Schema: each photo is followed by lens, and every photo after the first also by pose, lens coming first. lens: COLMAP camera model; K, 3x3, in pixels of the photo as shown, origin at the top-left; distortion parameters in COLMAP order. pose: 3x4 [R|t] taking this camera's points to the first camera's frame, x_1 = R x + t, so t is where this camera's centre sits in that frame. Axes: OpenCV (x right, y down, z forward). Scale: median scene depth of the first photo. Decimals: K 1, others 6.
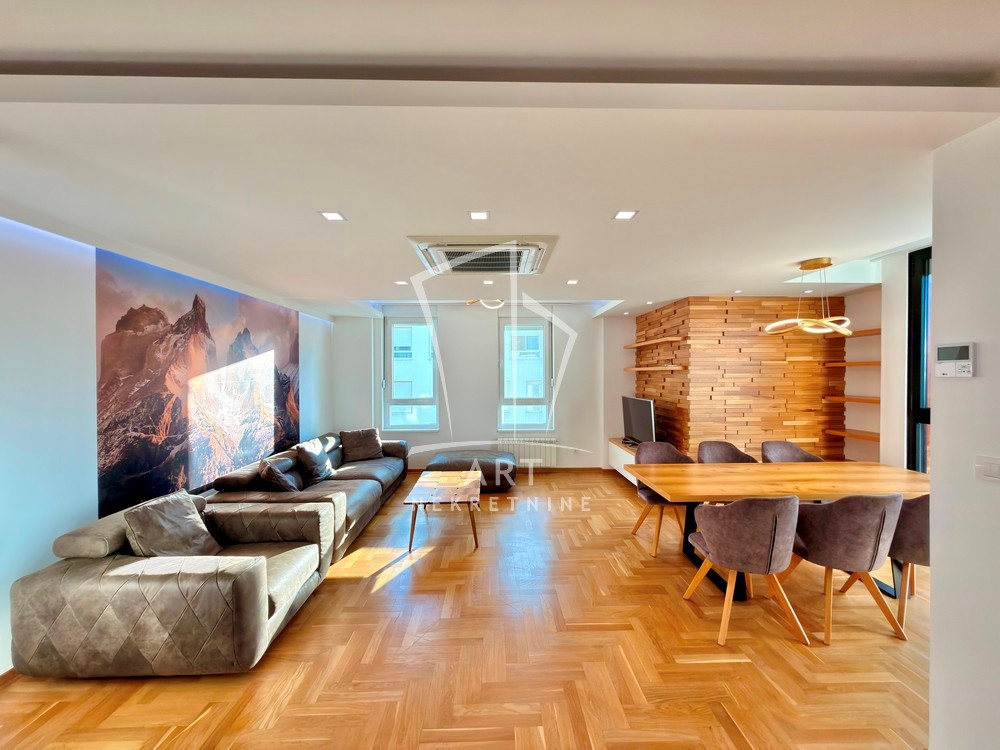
lens RADIAL K [[397.6, 0, 499.7], [0, 397.6, 376.3], [0, 0, 1]] dist [0.001196, 0.000147]
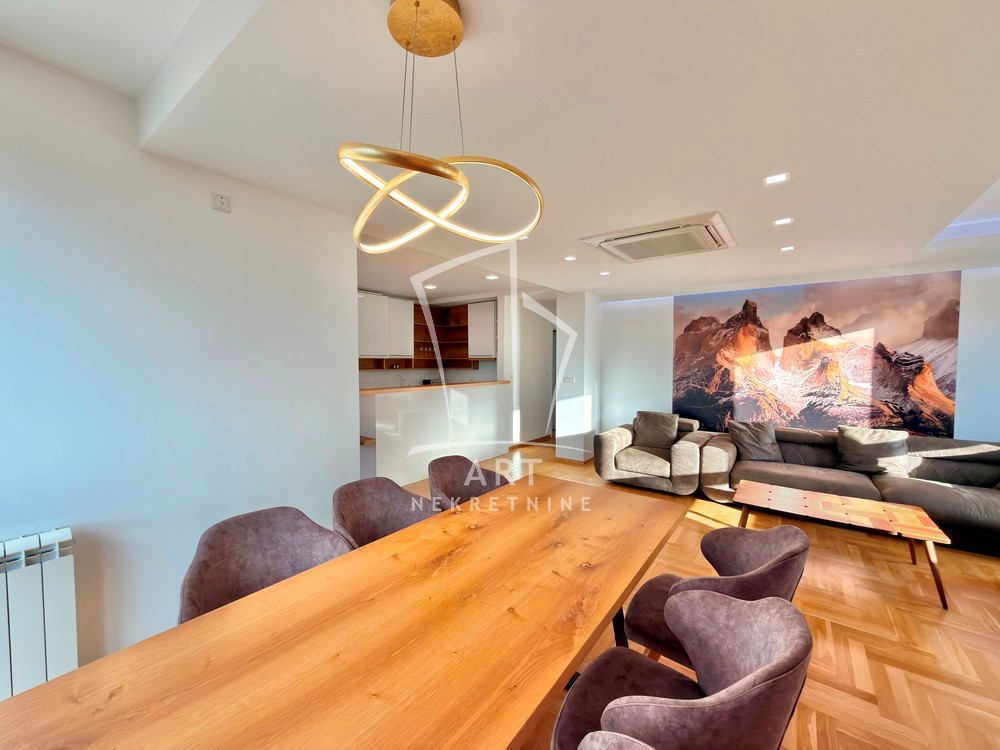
lens RADIAL K [[397.6, 0, 499.7], [0, 397.6, 376.3], [0, 0, 1]] dist [0.001196, 0.000147]
pose [[-0.615041, 0.034866, -0.787724, 0.808824], [-0.004615, 0.998846, 0.047813, 0.010059], [0.788482, 0.033042, -0.614170, 0.992844]]
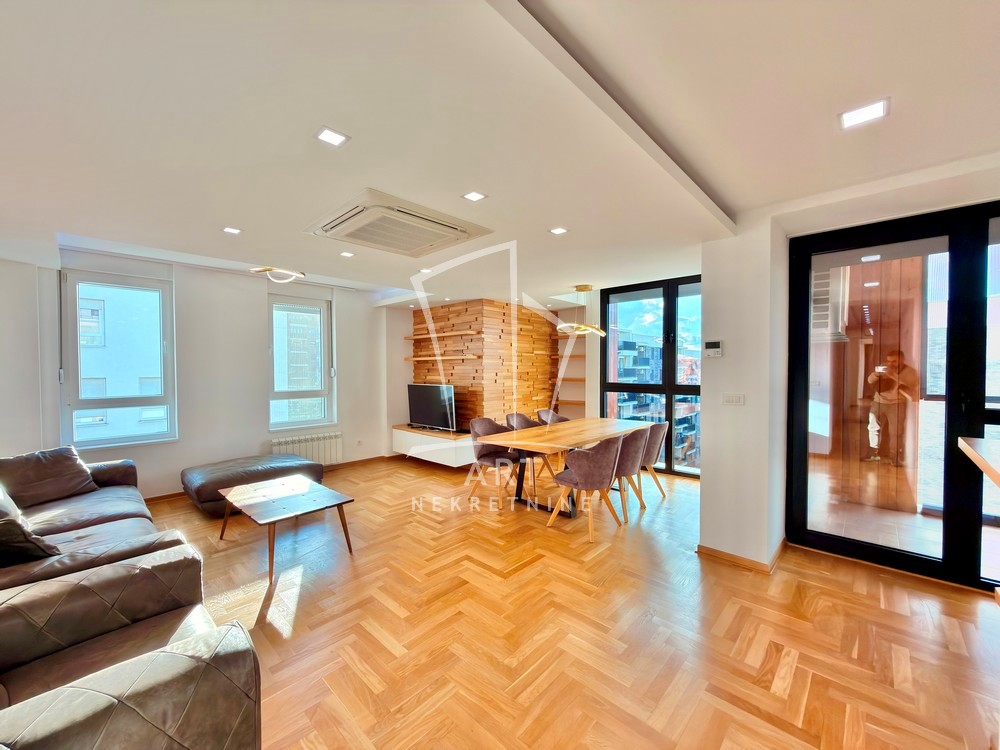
lens RADIAL K [[397.6, 0, 499.7], [0, 397.6, 376.3], [0, 0, 1]] dist [0.001196, 0.000147]
pose [[0.699781, -0.012766, 0.714244, -0.405772], [0.006025, 0.999910, 0.011970, 0.026279], [-0.714332, -0.004073, 0.699795, 0.127211]]
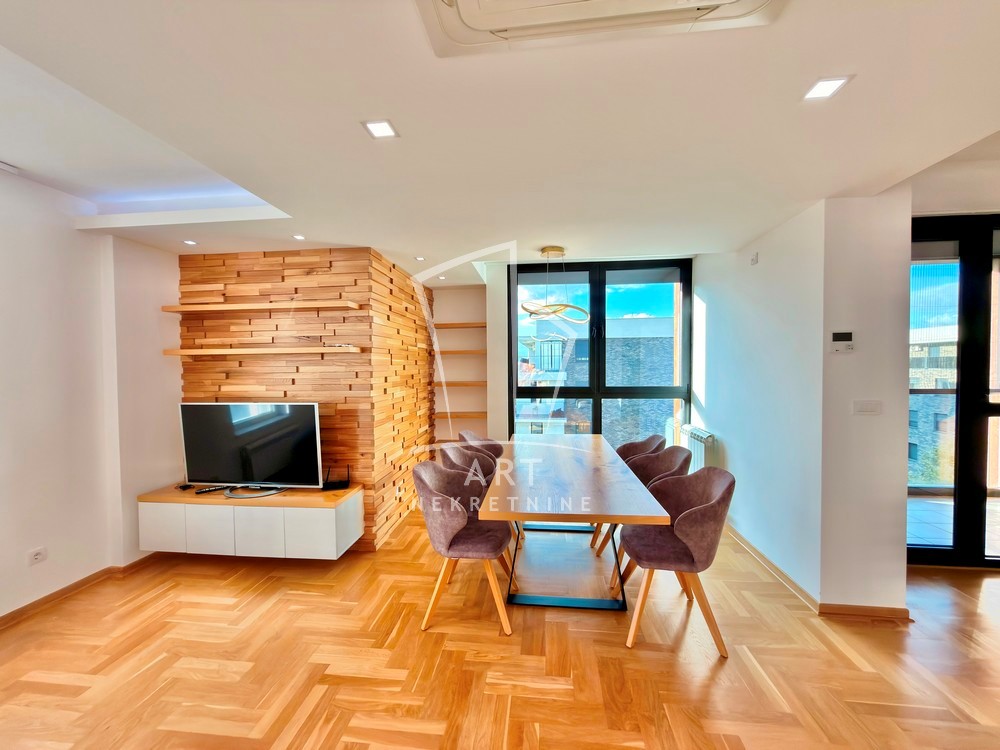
lens RADIAL K [[397.6, 0, 499.7], [0, 397.6, 376.3], [0, 0, 1]] dist [0.001196, 0.000147]
pose [[0.128374, -0.021679, 0.991489, -0.210624], [0.015343, 0.999685, 0.019872, 0.016032], [-0.991607, 0.012661, 0.128666, 0.782275]]
